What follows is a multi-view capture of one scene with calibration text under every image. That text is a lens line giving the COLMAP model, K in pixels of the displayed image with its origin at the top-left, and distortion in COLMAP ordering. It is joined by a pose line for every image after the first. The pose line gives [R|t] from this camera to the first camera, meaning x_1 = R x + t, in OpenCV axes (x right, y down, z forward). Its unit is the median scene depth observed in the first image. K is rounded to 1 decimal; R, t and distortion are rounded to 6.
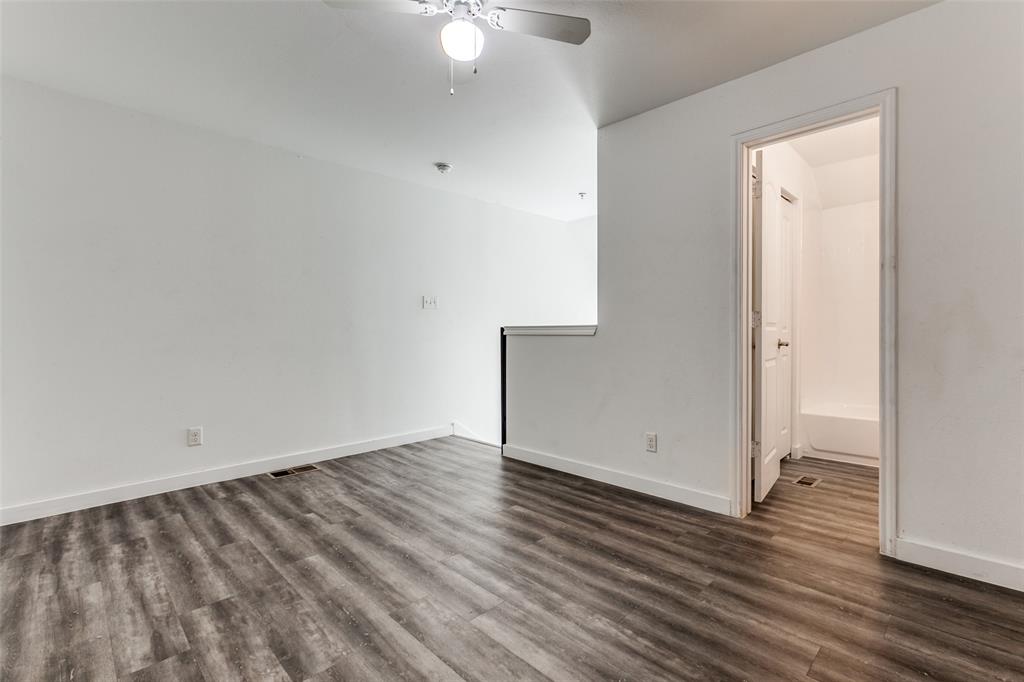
lens RADIAL K [[465.3, 0, 537.5], [0, 465.3, 319.4], [0, 0, 1]] dist [-0.030865, 0.017849]
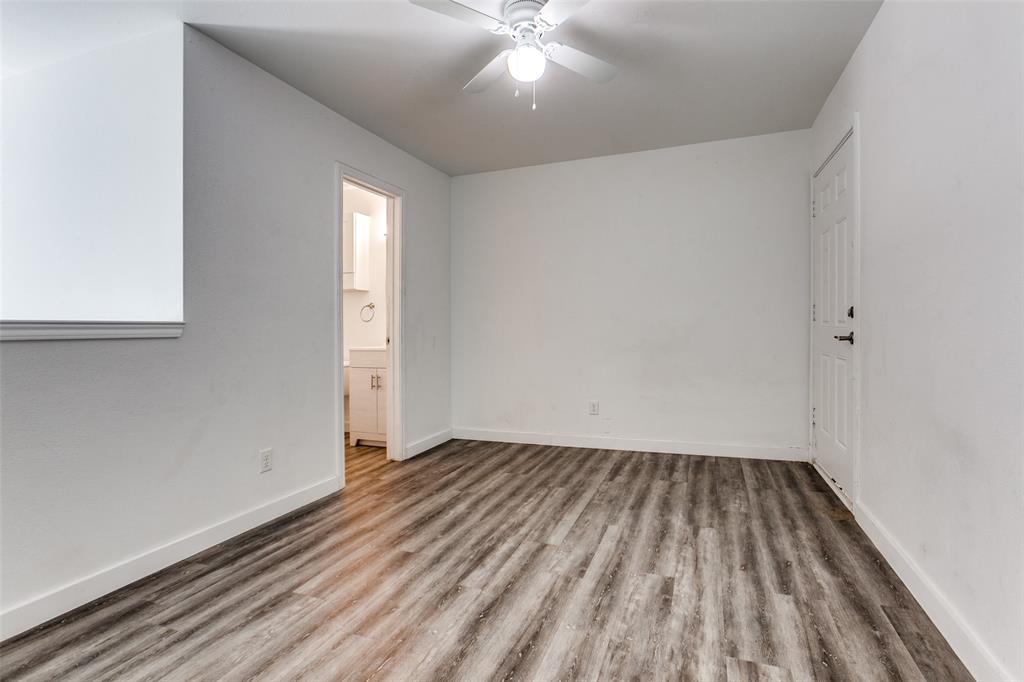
lens RADIAL K [[468.6, 0, 548.0], [0, 468.6, 337.3], [0, 0, 1]] dist [-0.039836, 0.025190]
pose [[-0.426597, -0.007239, 0.904413, -1.008997], [-0.004463, 0.999973, 0.005899, 0.041077], [-0.904431, -0.001520, -0.426618, 1.207990]]
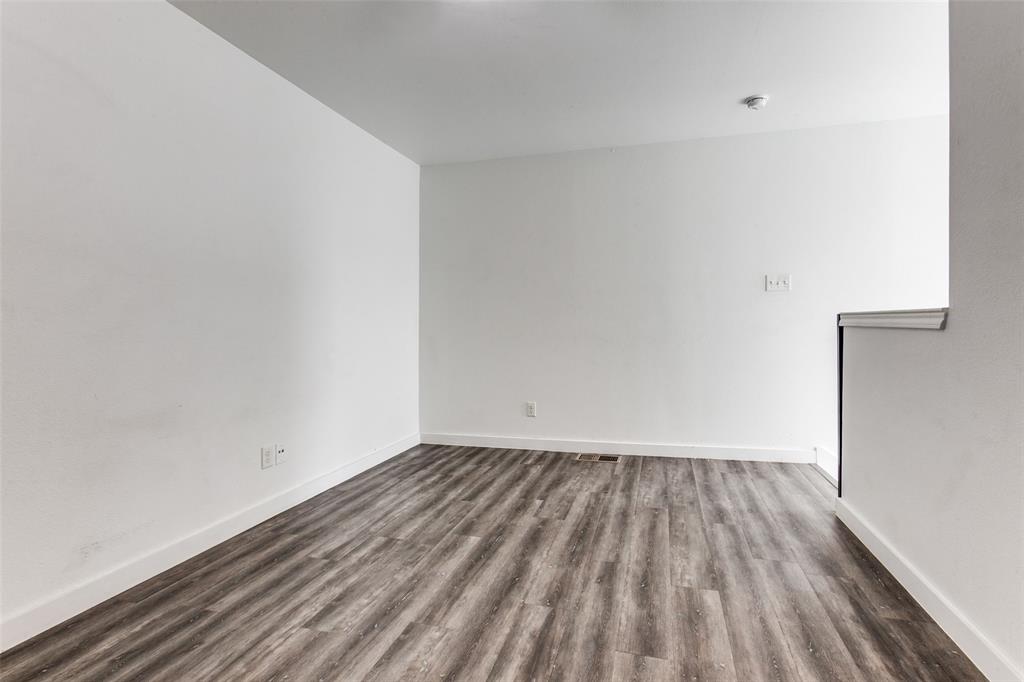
lens RADIAL K [[465.3, 0, 537.5], [0, 465.3, 319.4], [0, 0, 1]] dist [-0.030865, 0.017849]
pose [[0.490085, -0.009099, -0.871627, 0.498624], [0.030947, 0.999497, 0.006966, 0.012274], [0.871125, -0.030388, 0.490120, 0.605947]]
